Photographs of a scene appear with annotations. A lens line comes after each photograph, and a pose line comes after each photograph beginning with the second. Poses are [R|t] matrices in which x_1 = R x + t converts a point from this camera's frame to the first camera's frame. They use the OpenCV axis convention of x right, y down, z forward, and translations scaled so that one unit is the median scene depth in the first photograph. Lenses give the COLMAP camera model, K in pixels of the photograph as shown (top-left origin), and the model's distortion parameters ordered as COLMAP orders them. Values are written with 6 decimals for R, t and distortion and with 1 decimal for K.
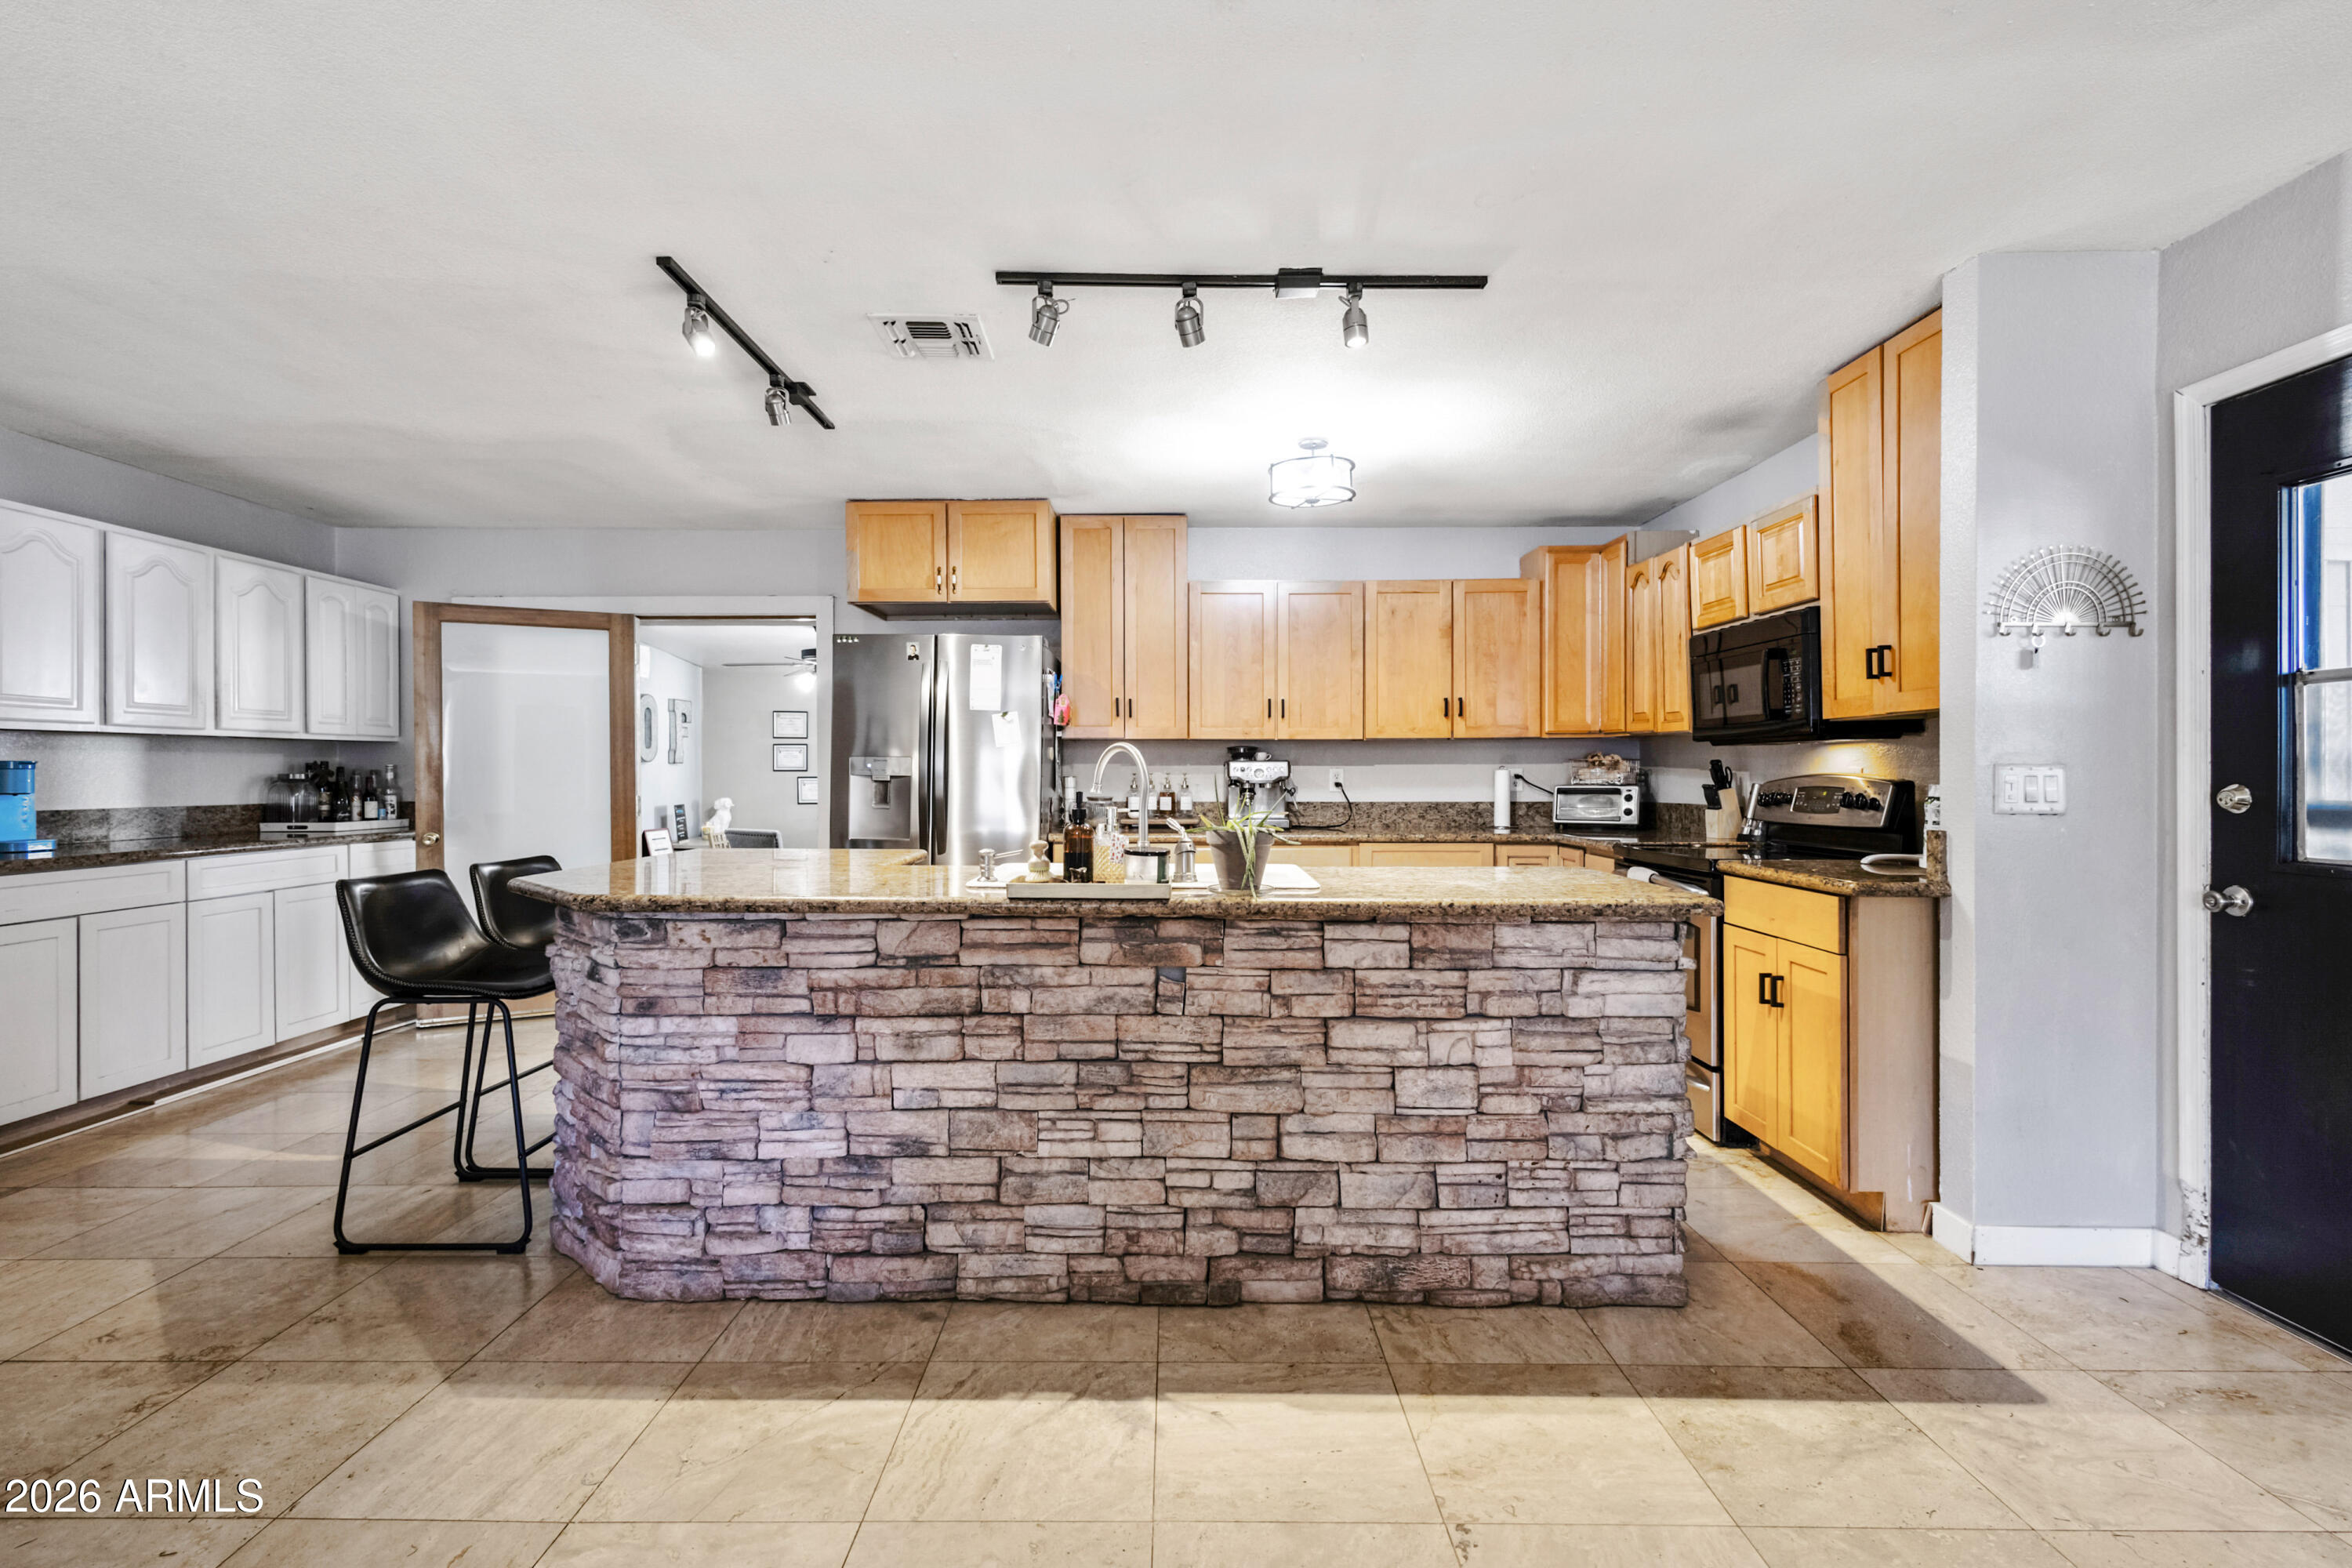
lens RADIAL K [[1068.0, 0, 1176.0], [0, 1068.0, 784.0], [0, 0, 1]] dist [0.011511, -0.000079]
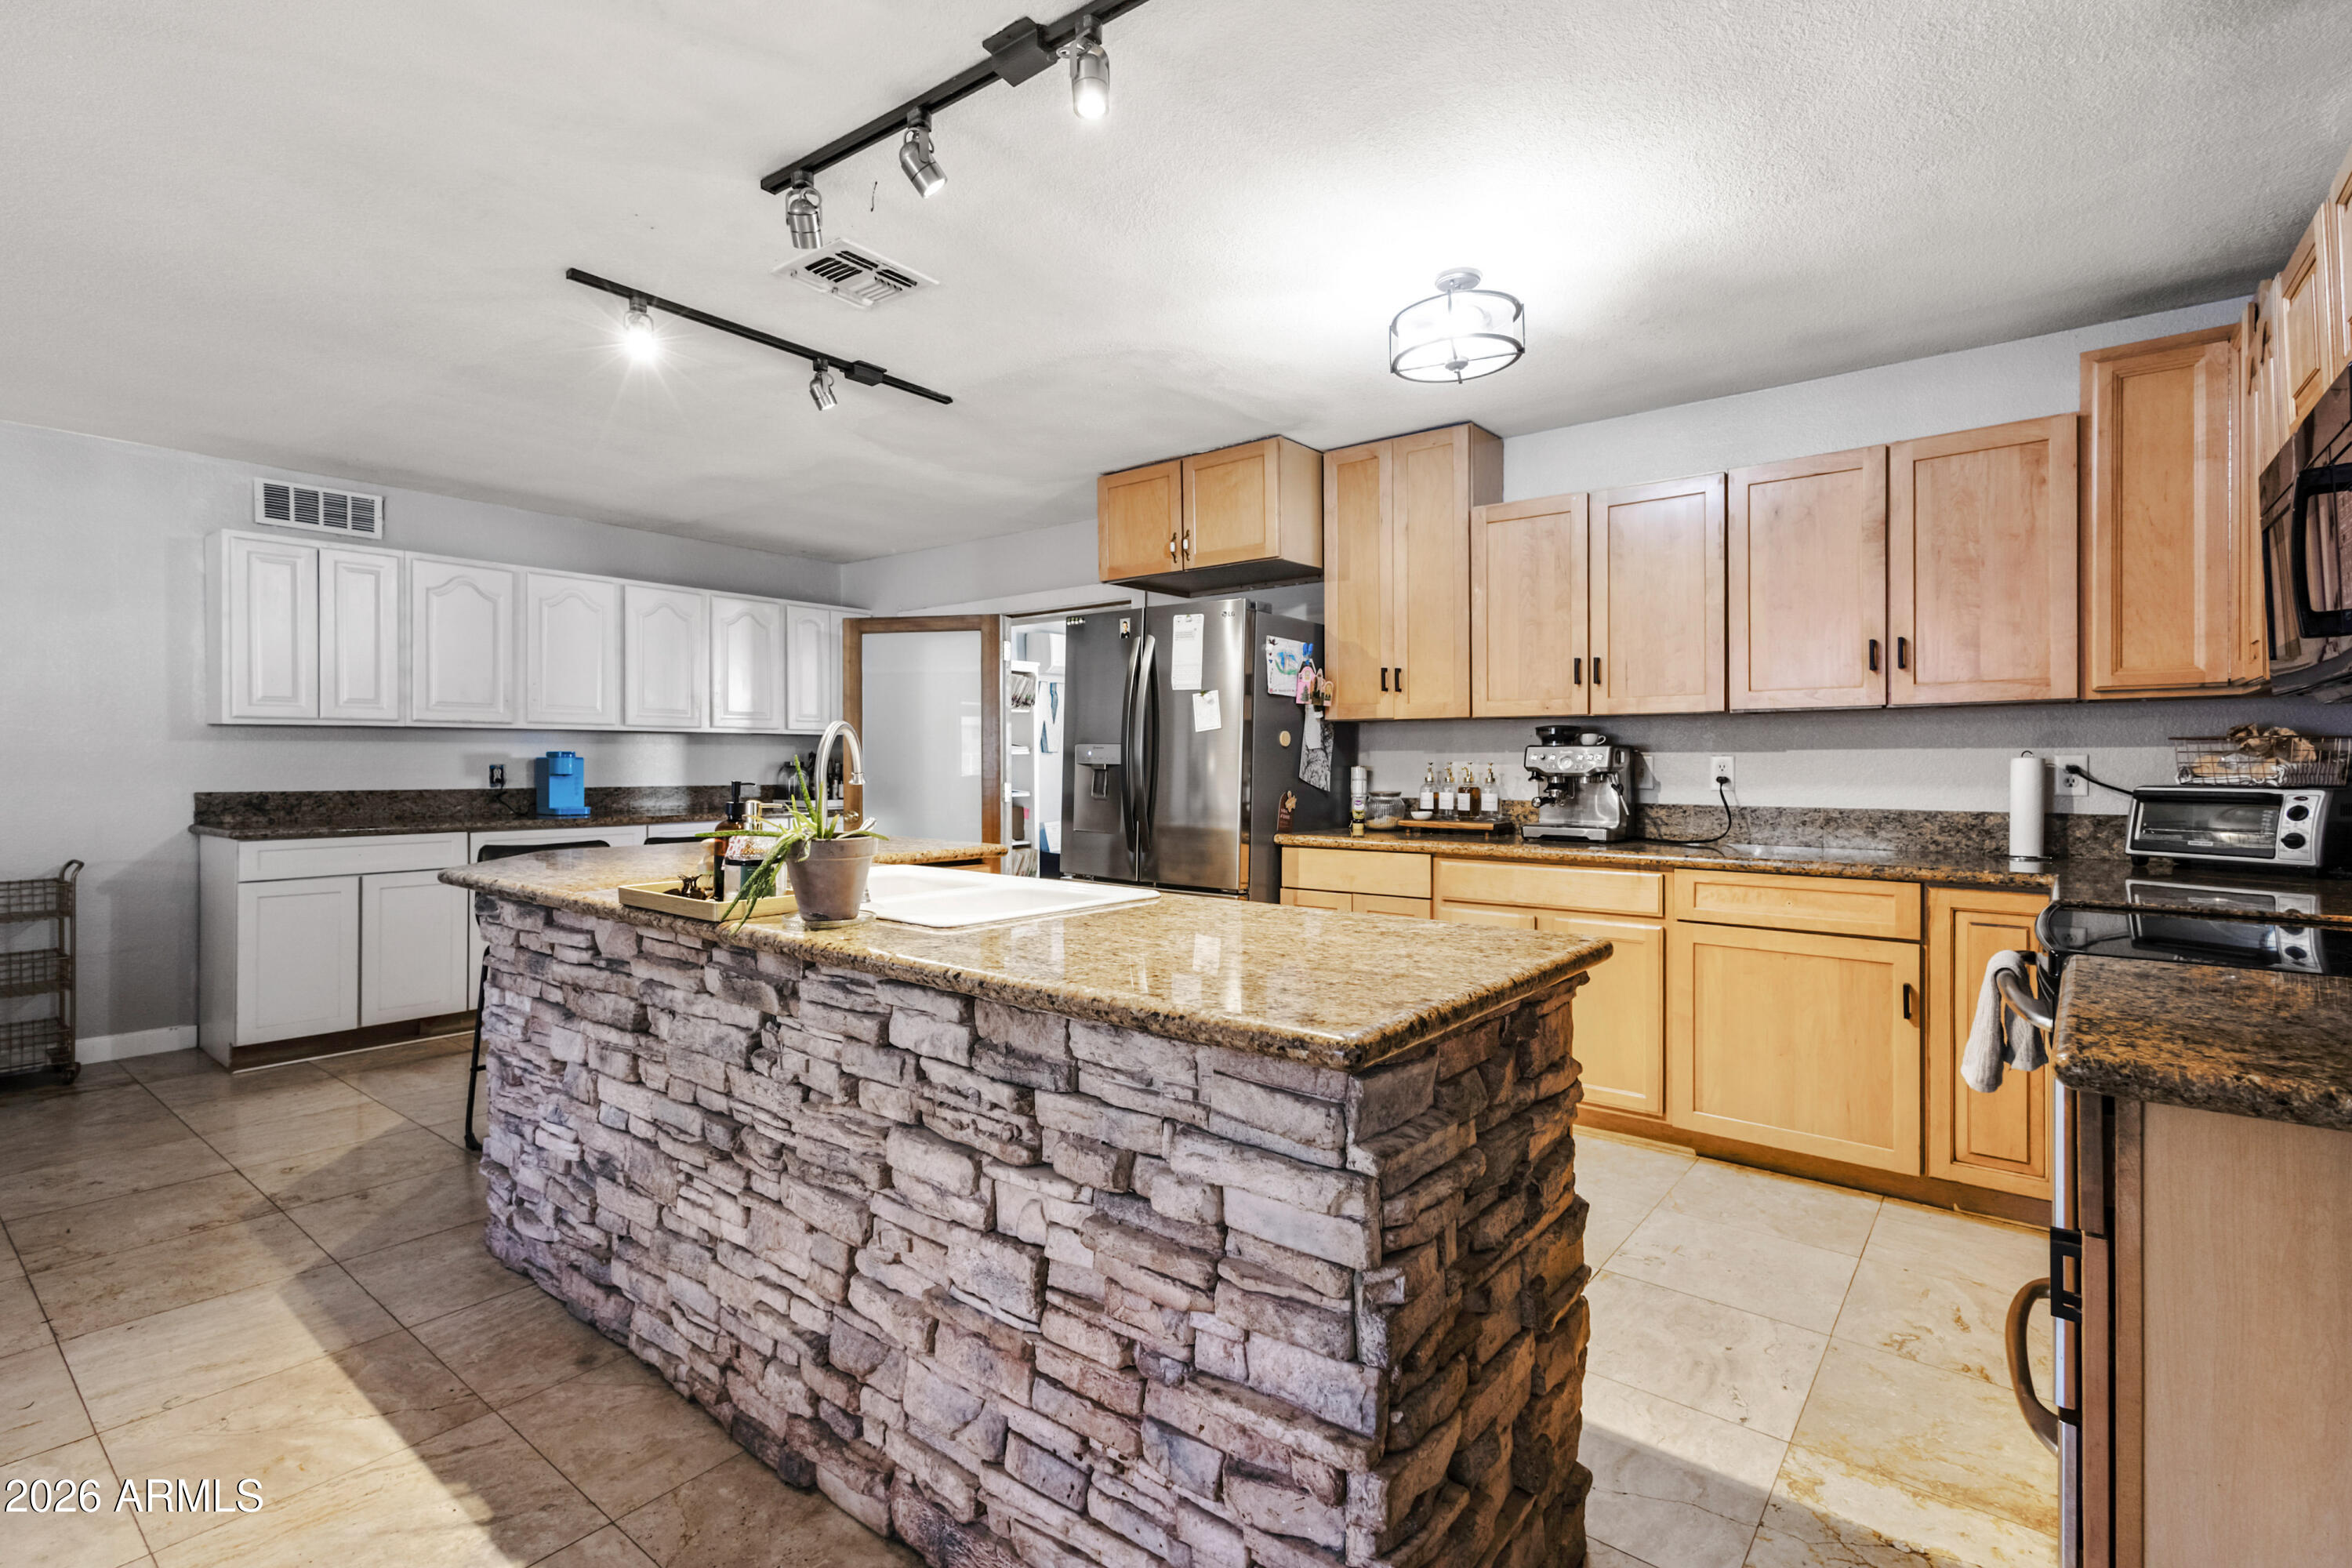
lens RADIAL K [[1089.0, 0, 1175.7], [0, 1089.0, 772.3], [0, 0, 1]] dist [0.011763, 0.000271]
pose [[0.781920, 0.007785, -0.623330, 0.370334], [-0.009321, 0.999956, 0.000797, -0.001895], [0.623309, 0.005187, 0.781958, 0.297105]]
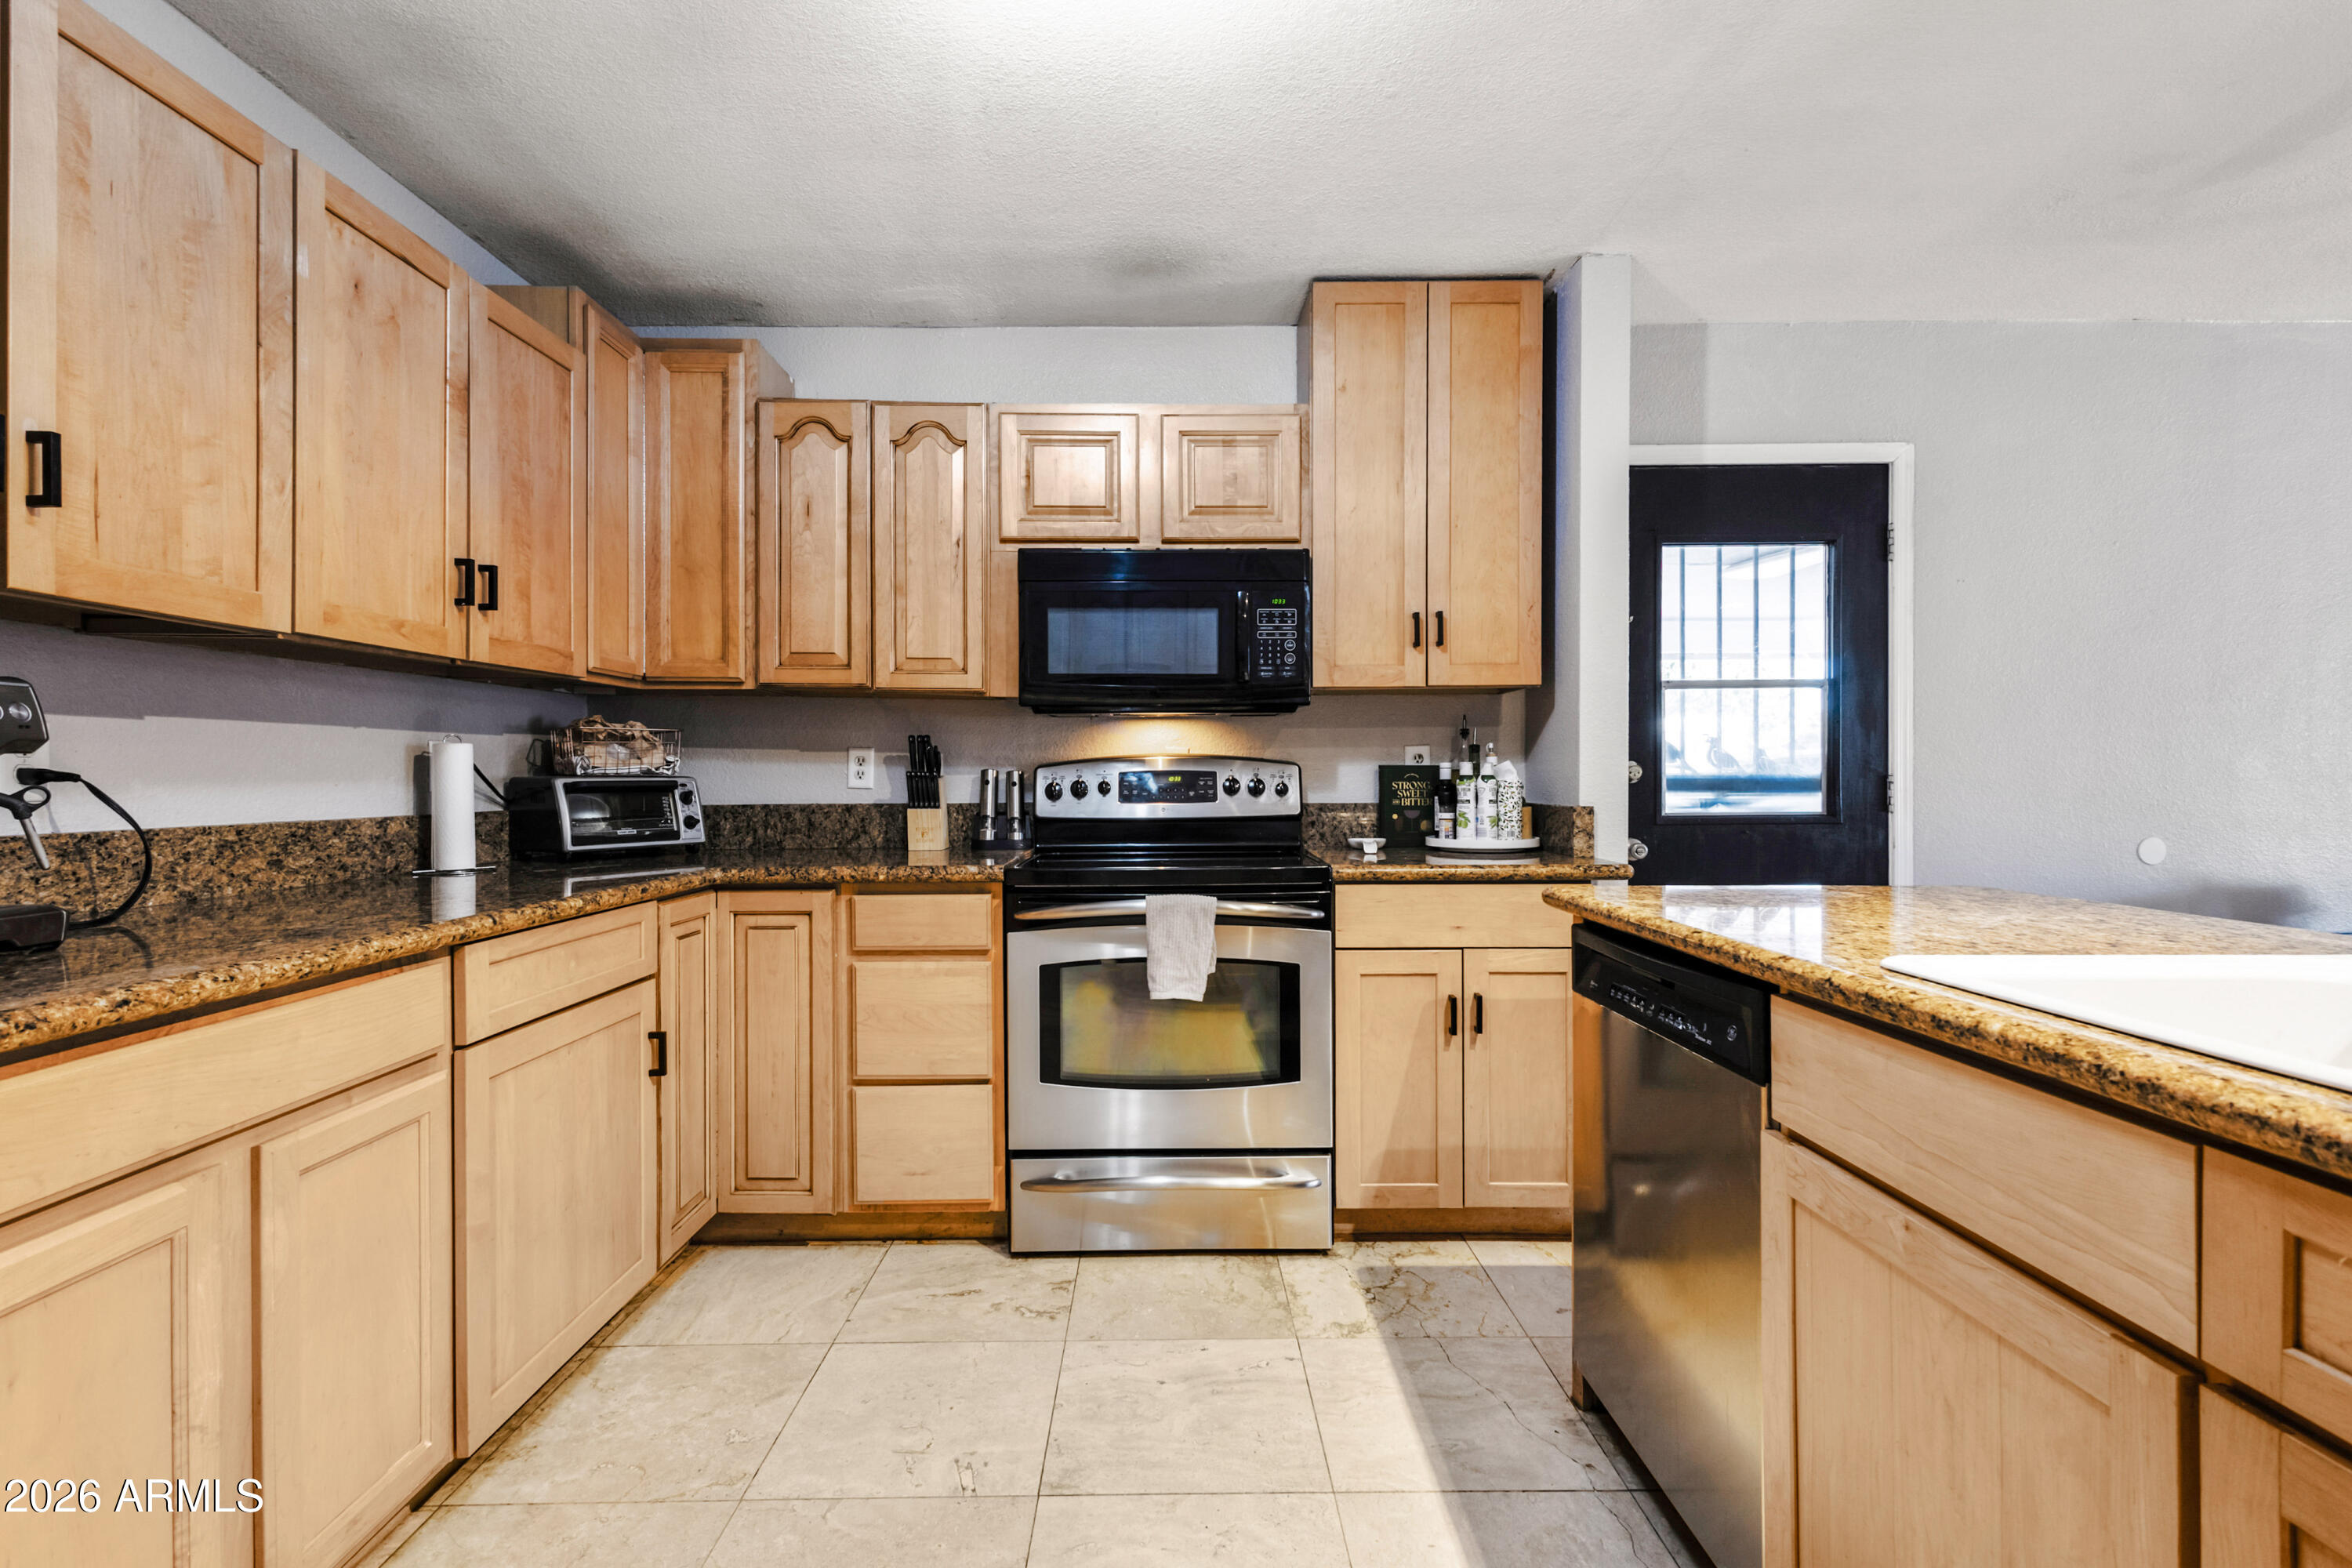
lens RADIAL K [[1089.0, 0, 1175.7], [0, 1089.0, 772.3], [0, 0, 1]] dist [0.011763, 0.000271]
pose [[-0.008247, 0.004153, 0.999957, -0.182430], [0.014106, 0.999892, -0.004036, 0.006033], [-0.999866, 0.014072, -0.008305, 0.824758]]
